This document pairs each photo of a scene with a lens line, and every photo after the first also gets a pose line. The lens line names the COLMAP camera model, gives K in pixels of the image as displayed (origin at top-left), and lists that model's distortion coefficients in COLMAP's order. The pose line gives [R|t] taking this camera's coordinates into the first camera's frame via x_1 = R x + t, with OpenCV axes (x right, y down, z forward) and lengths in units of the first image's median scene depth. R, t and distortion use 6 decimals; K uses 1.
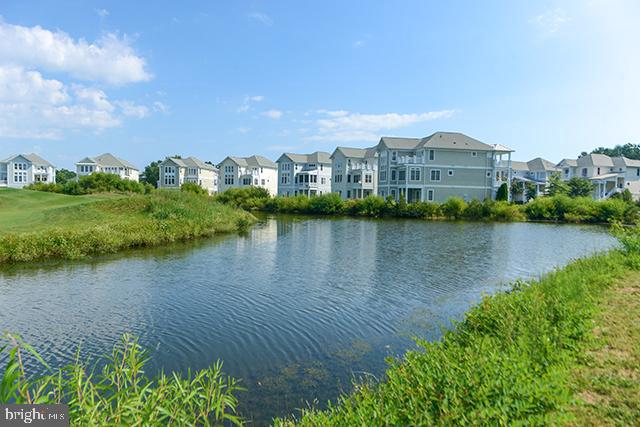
lens RADIAL K [[446.7, 0, 306.7], [0, 446.7, 200.6], [0, 0, 1]] dist [-0.018010, -0.004005]
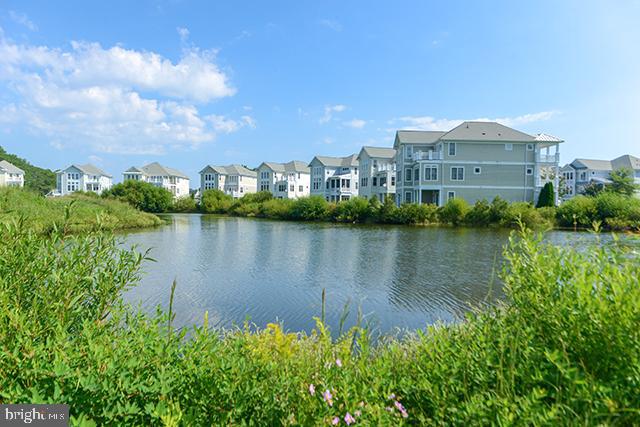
lens RADIAL K [[446.7, 0, 312.4], [0, 446.7, 208.4], [0, 0, 1]] dist [-0.018010, -0.004005]
pose [[0.981843, -0.003690, -0.189658, 0.119078], [0.002354, 0.999971, -0.007271, 0.008328], [0.189679, 0.006693, 0.981823, 0.094349]]
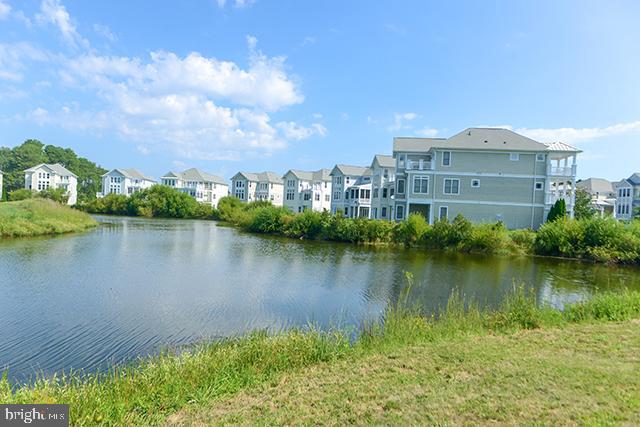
lens RADIAL K [[446.7, 0, 319.8], [0, 446.7, 222.4], [0, 0, 1]] dist [-0.018010, -0.004005]
pose [[0.942793, 0.034338, -0.331607, 0.215154], [-0.033700, 0.999403, 0.007675, 0.001999], [0.331672, 0.003940, 0.943387, 0.163210]]
